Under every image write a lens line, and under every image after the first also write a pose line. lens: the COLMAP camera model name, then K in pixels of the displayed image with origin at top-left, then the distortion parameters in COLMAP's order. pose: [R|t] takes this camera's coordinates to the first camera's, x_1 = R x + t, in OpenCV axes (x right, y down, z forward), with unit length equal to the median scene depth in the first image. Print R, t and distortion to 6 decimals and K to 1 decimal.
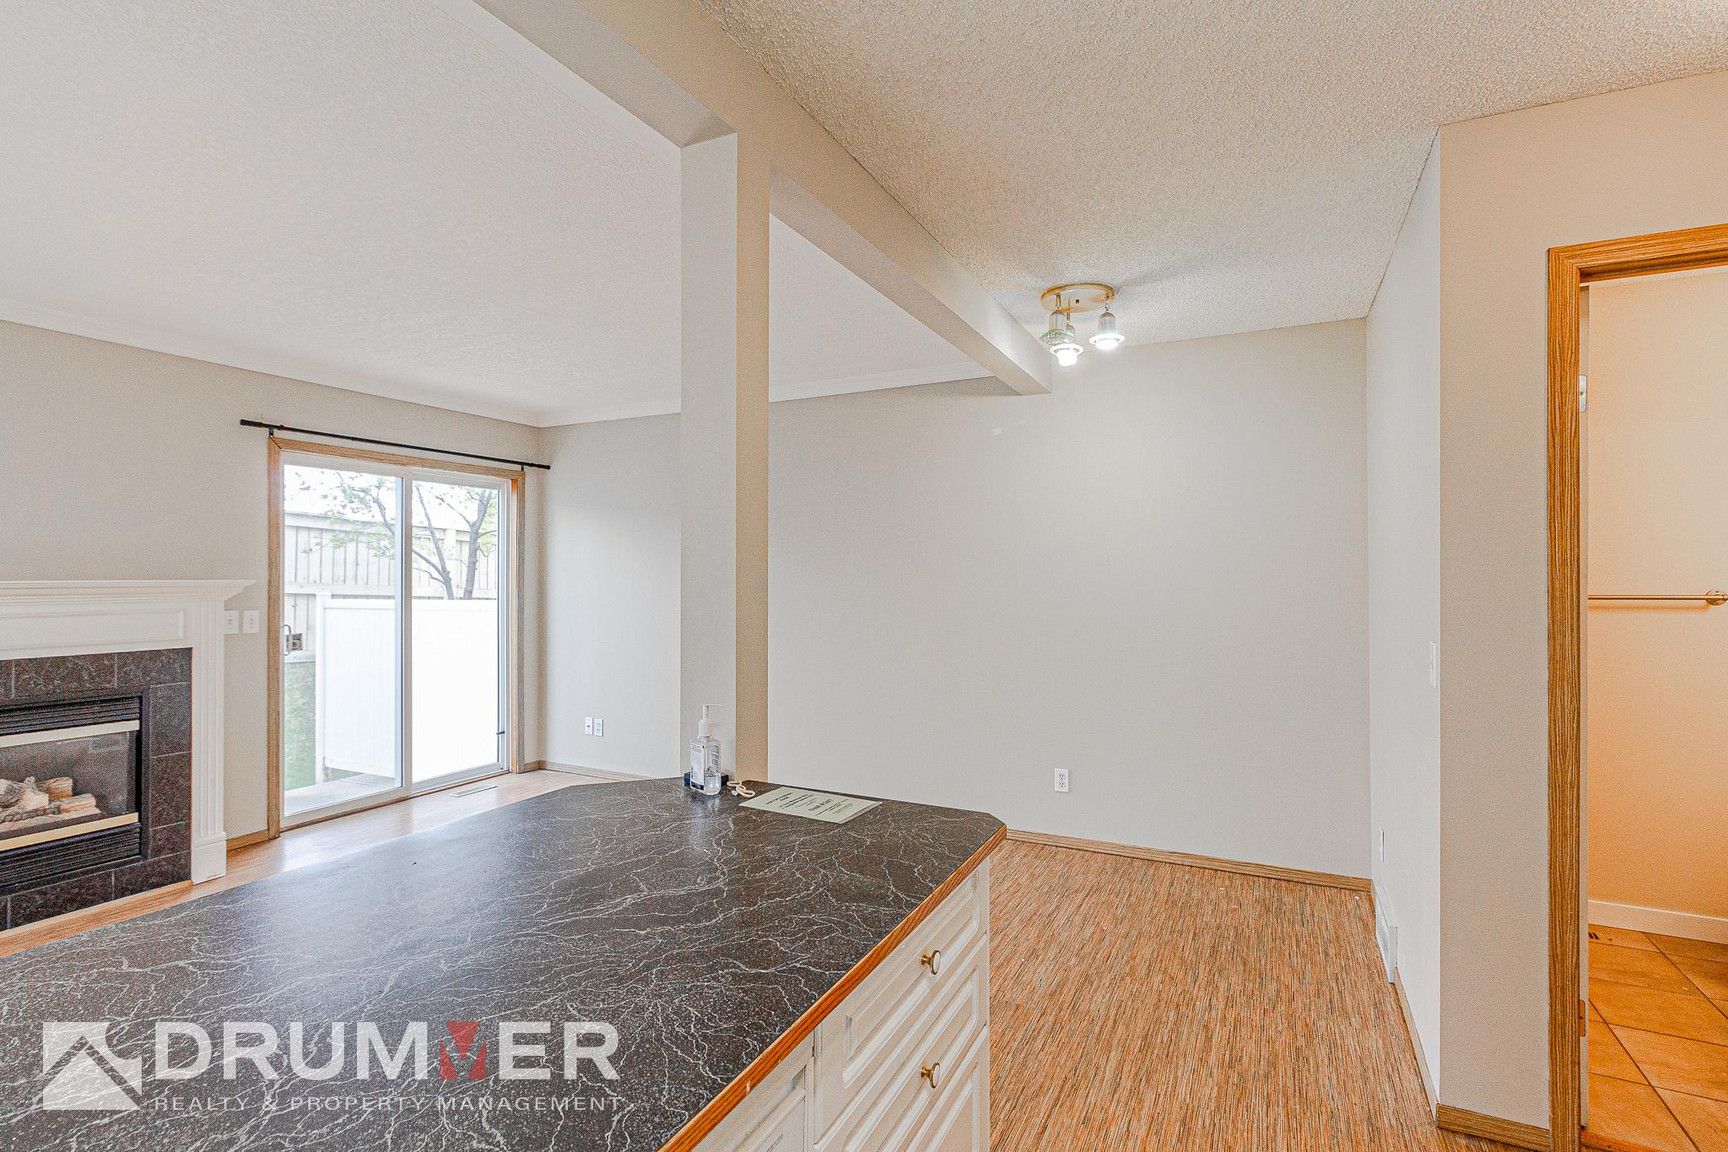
lens RADIAL K [[837.7, 0, 853.7], [0, 837.7, 585.2], [0, 0, 1]] dist [0.003170, -0.000911]
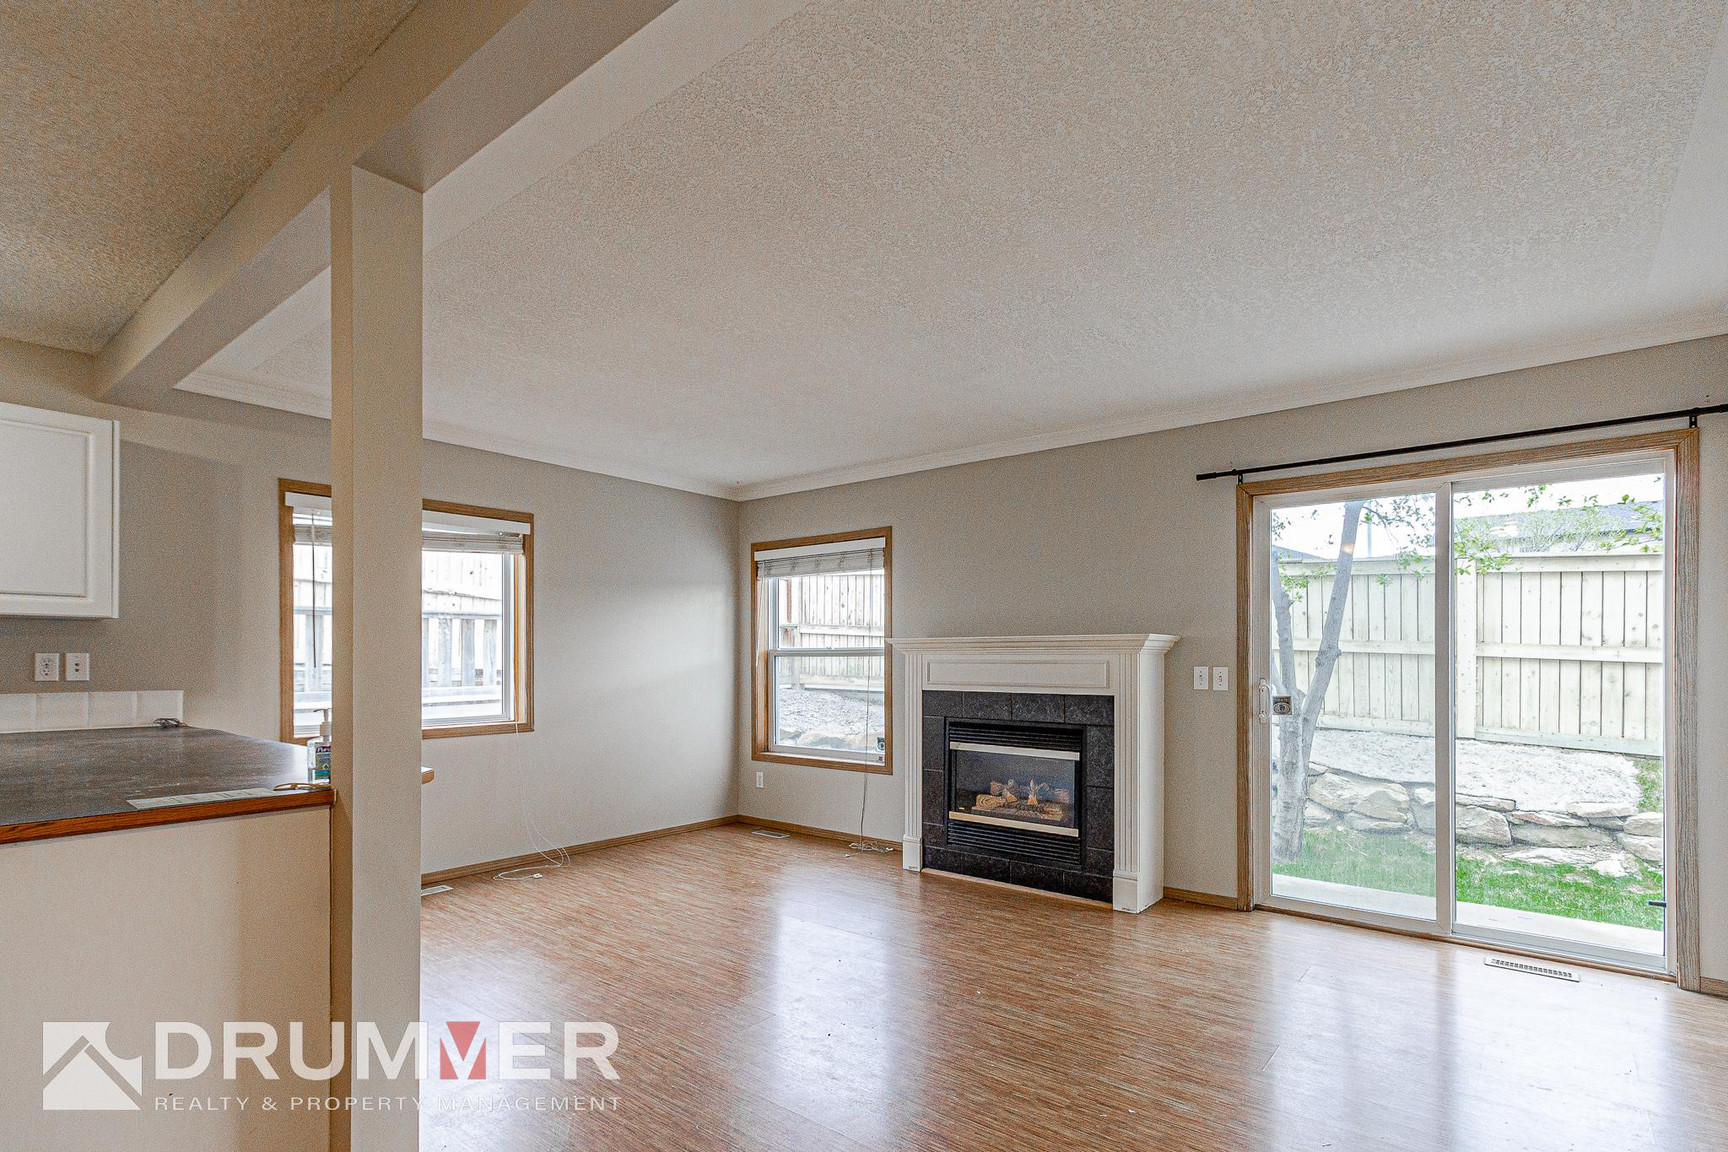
lens RADIAL K [[837.7, 0, 858.2], [0, 837.7, 653.1], [0, 0, 1]] dist [0.003170, -0.000911]
pose [[-0.219478, 0.002651, -0.975614, 0.319978], [-0.007454, 0.999963, 0.004394, 0.012472], [0.975589, 0.008237, -0.219450, 0.785594]]
